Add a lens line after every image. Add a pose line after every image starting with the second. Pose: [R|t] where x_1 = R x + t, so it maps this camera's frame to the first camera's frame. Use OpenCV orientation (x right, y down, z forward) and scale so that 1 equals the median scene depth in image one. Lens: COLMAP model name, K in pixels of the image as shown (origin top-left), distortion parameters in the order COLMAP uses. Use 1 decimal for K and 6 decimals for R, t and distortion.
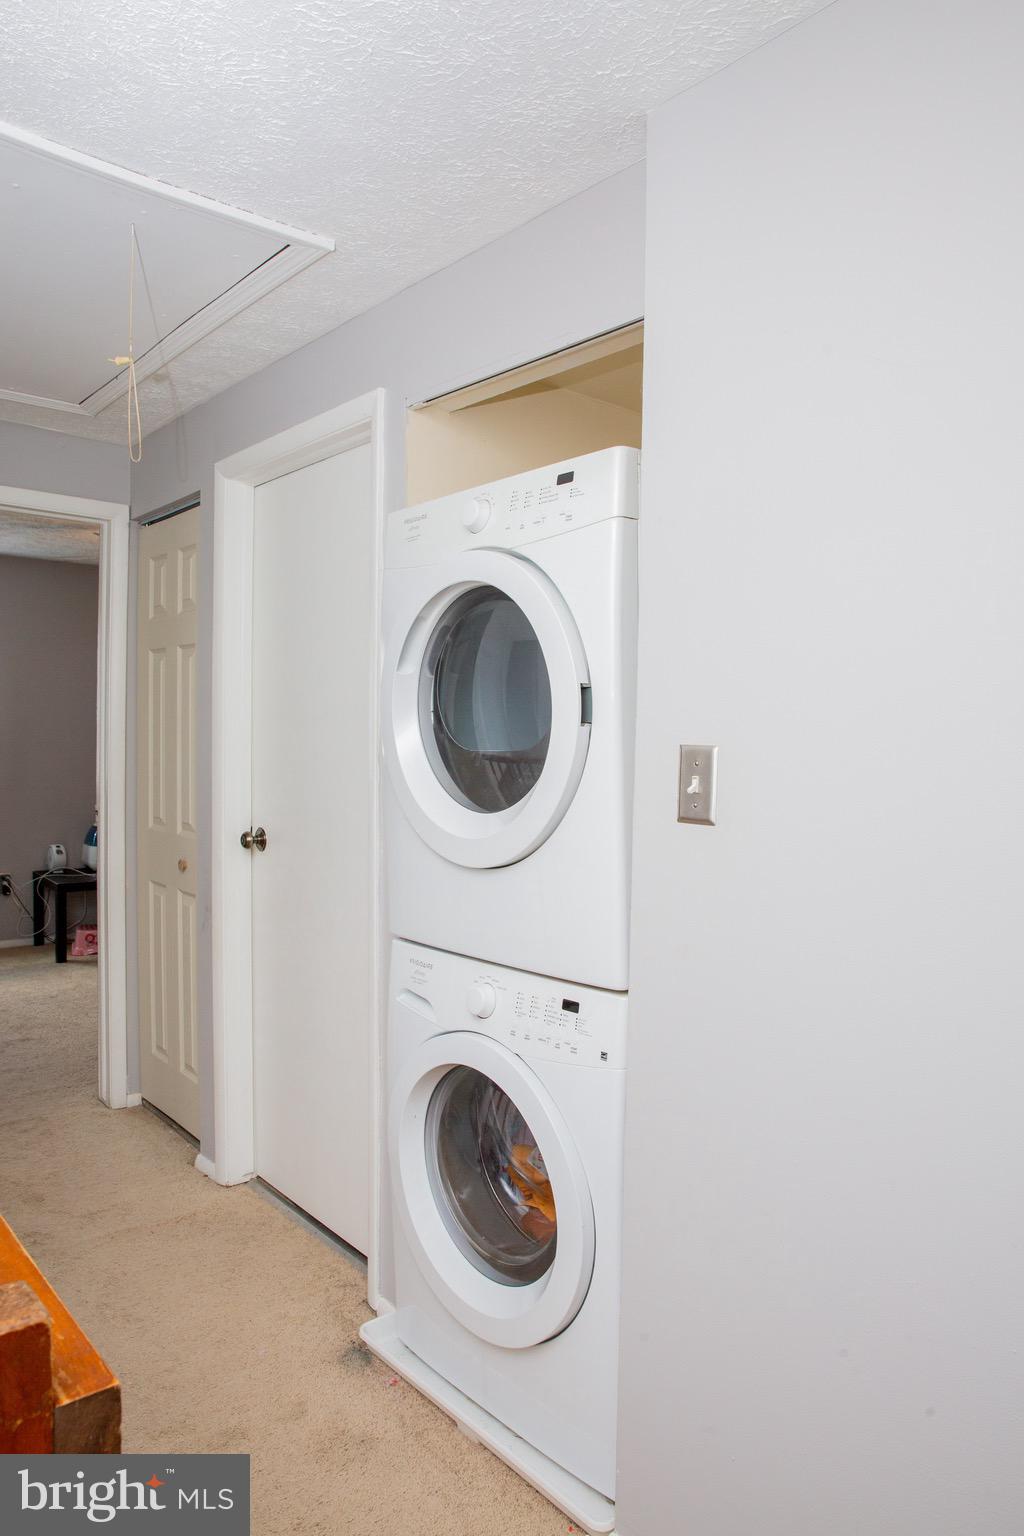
lens RADIAL K [[1028.4, 0, 512.0], [0, 1028.4, 768.0], [0, 0, 1]] dist [-0.101930, 0.076221]
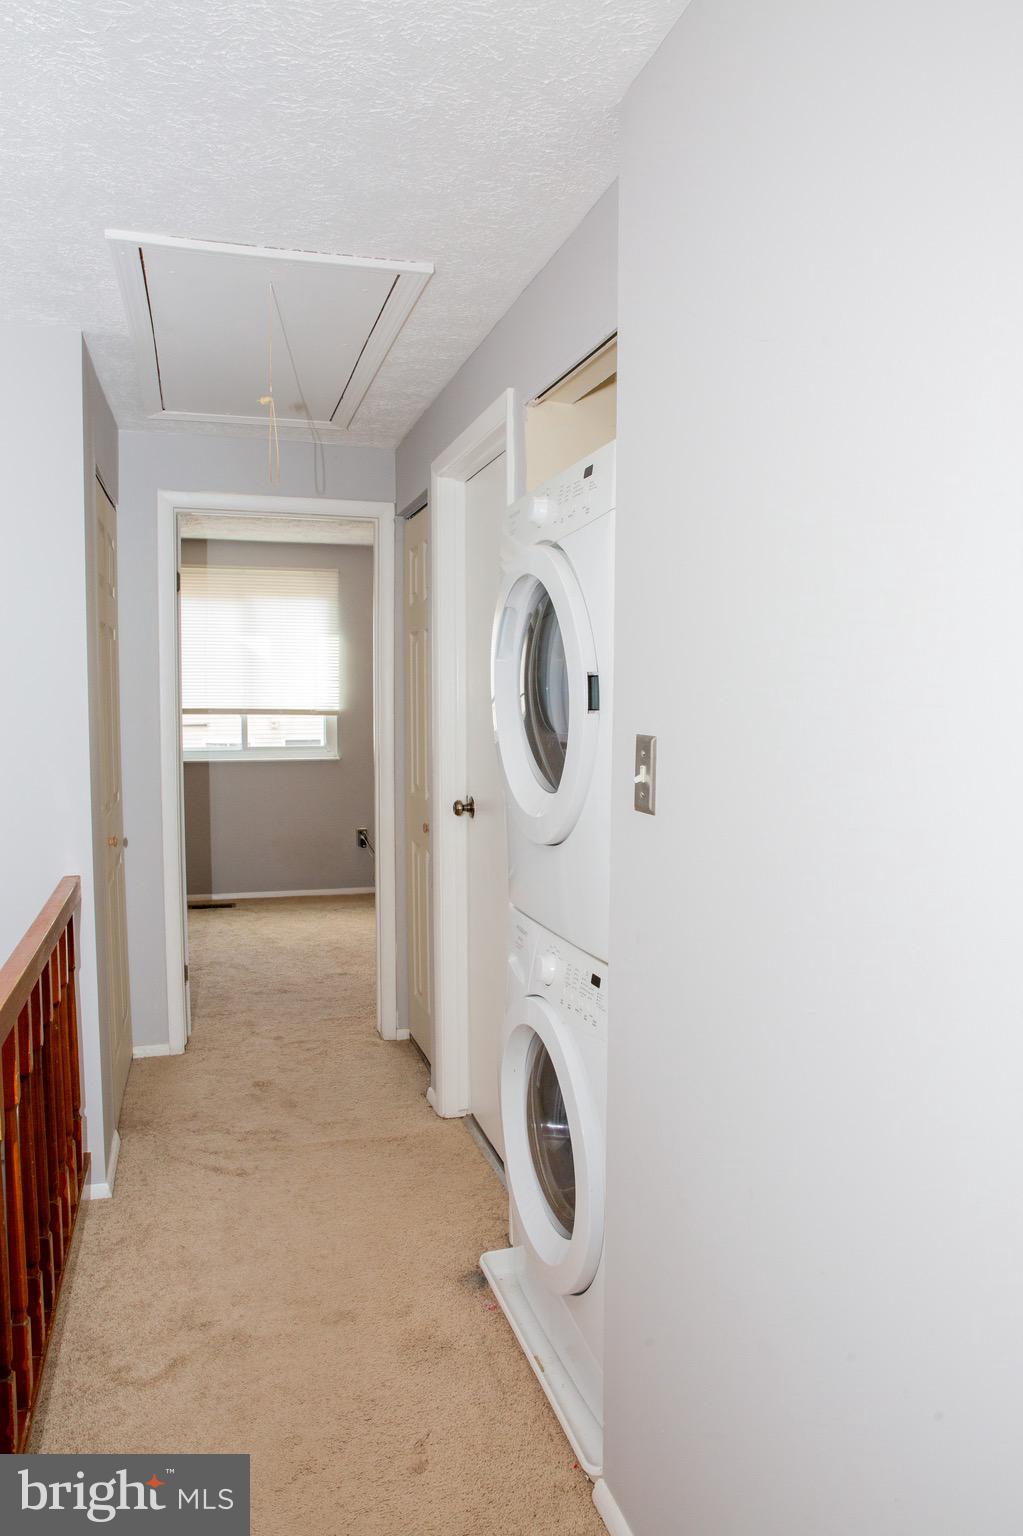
lens RADIAL K [[1042.2, 0, 515.5], [0, 1042.2, 768.2], [0, 0, 1]] dist [-0.112093, 0.090694]
pose [[0.916093, 0.017915, -0.400565, 0.247057], [-0.003104, 0.999288, 0.037593, -0.014490], [0.400954, -0.033196, 0.915497, 0.003872]]
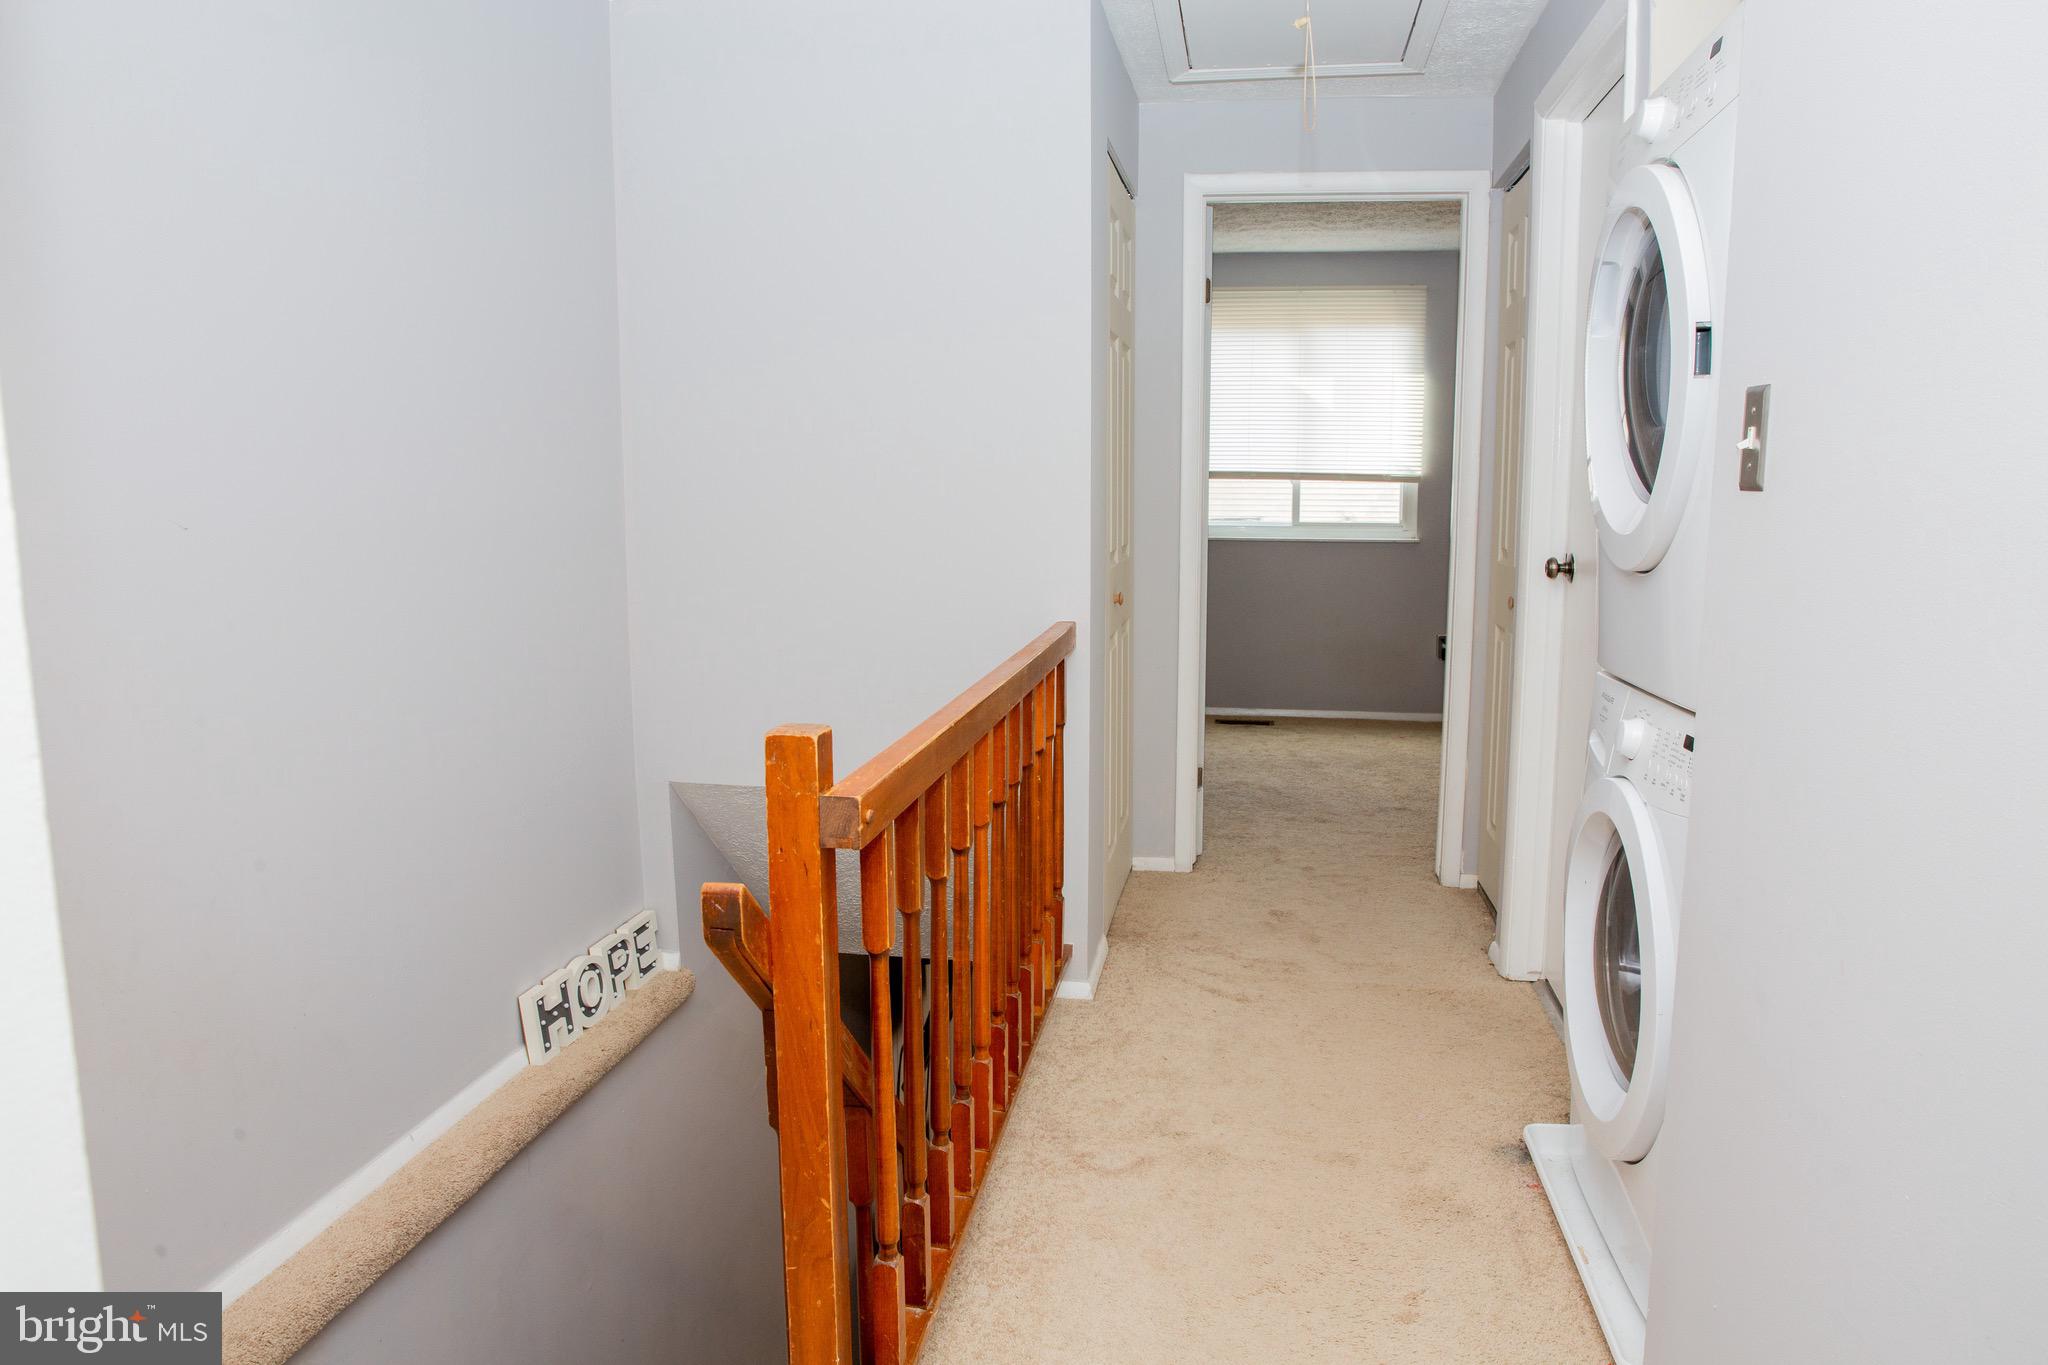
lens RADIAL K [[1389.6, 0, 1027.9], [0, 1389.6, 694.8], [0, 0, 1]] dist [-0.112093, 0.090694]
pose [[0.643766, 0.100873, -0.758545, 0.318664], [-0.016397, 0.992864, 0.118118, 0.049477], [0.765047, -0.063602, 0.640826, -0.033852]]
